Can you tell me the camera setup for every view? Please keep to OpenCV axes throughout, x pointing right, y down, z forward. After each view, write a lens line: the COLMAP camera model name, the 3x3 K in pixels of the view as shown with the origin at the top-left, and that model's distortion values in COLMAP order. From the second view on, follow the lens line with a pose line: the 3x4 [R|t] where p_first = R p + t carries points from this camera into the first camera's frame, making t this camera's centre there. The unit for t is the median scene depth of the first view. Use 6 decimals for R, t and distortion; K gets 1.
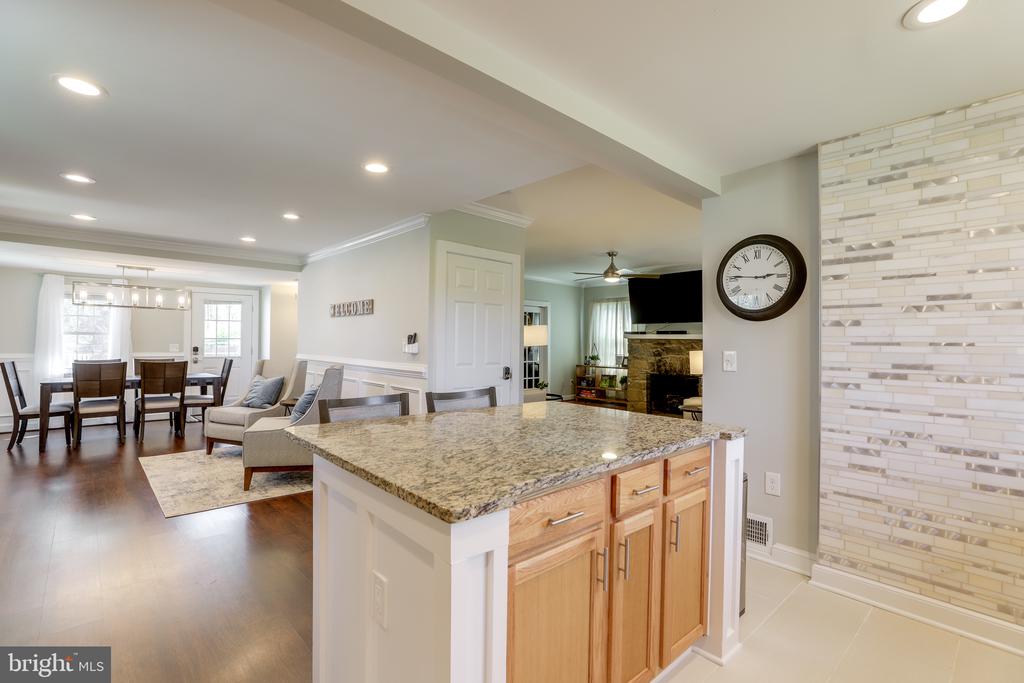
lens RADIAL K [[471.9, 0, 512.0], [0, 471.9, 341.5], [0, 0, 1]] dist [-0.012879, 0.001062]
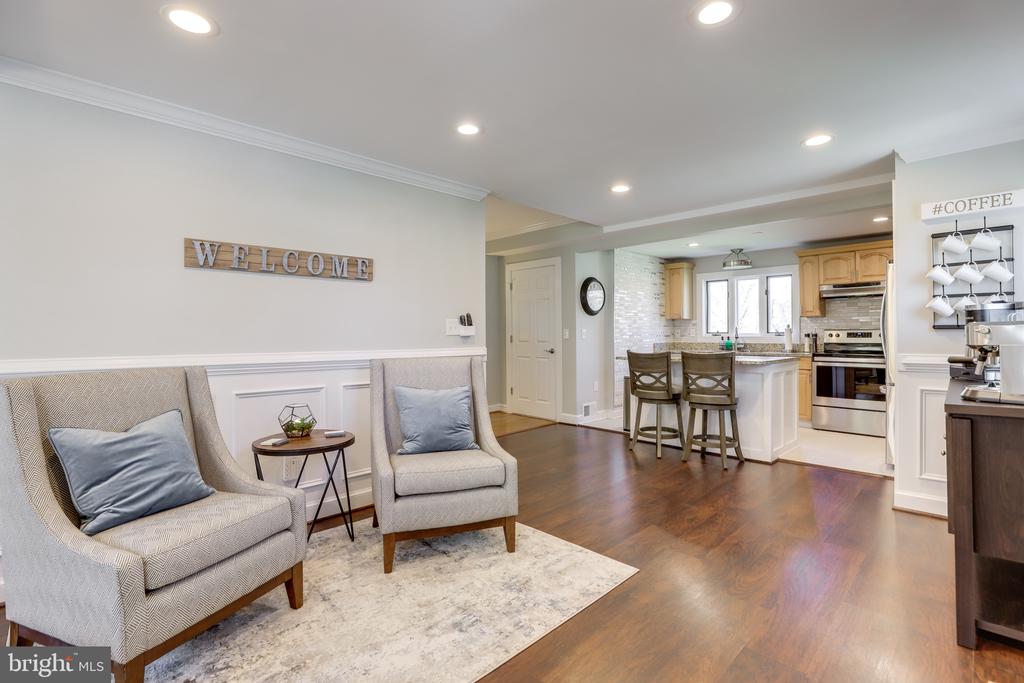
lens RADIAL K [[471.9, 0, 512.0], [0, 471.9, 341.5], [0, 0, 1]] dist [-0.012879, 0.001062]
pose [[-0.026620, -0.027263, 0.999274, -1.681803], [0.004375, 0.999615, 0.027389, 0.016319], [-0.999636, 0.005101, -0.026491, 1.416793]]
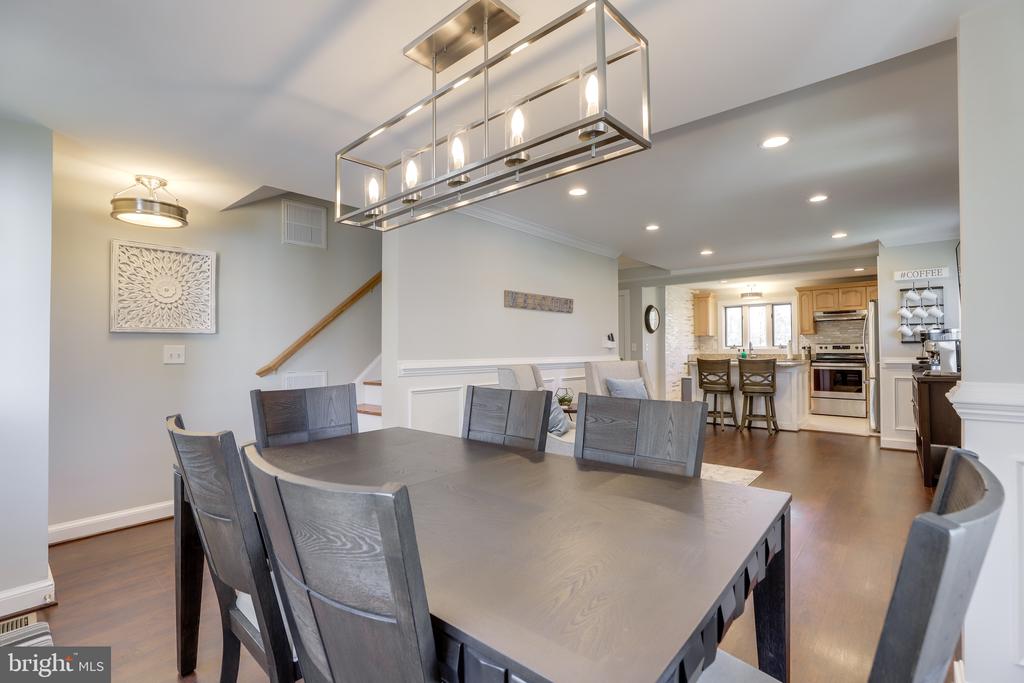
lens RADIAL K [[473.6, 0, 517.5], [0, 473.6, 349.1], [0, 0, 1]] dist [-0.003903, -0.000445]
pose [[-0.118354, -0.013110, 0.992885, -2.322327], [0.003882, 0.999899, 0.013666, 0.012588], [-0.992964, 0.005472, -0.118291, 2.161080]]
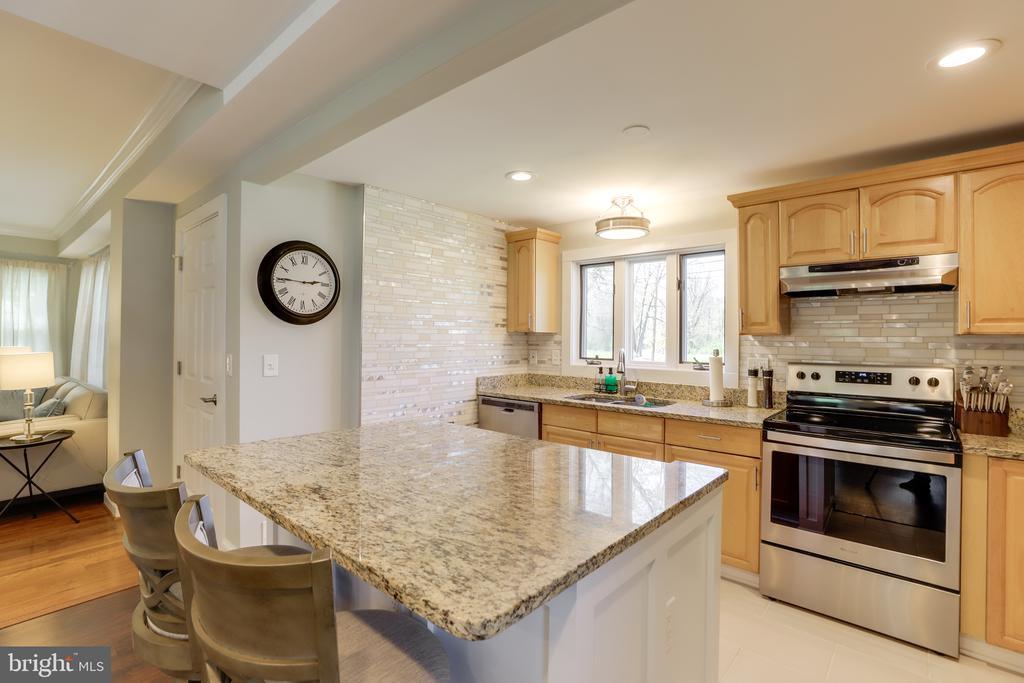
lens RADIAL K [[471.9, 0, 512.0], [0, 471.9, 341.5], [0, 0, 1]] dist [-0.012879, 0.001062]
pose [[-0.106651, -0.022687, 0.994038, -0.532074], [-0.009314, 0.999719, 0.021817, -0.034232], [-0.994253, -0.006932, -0.106833, 0.642176]]
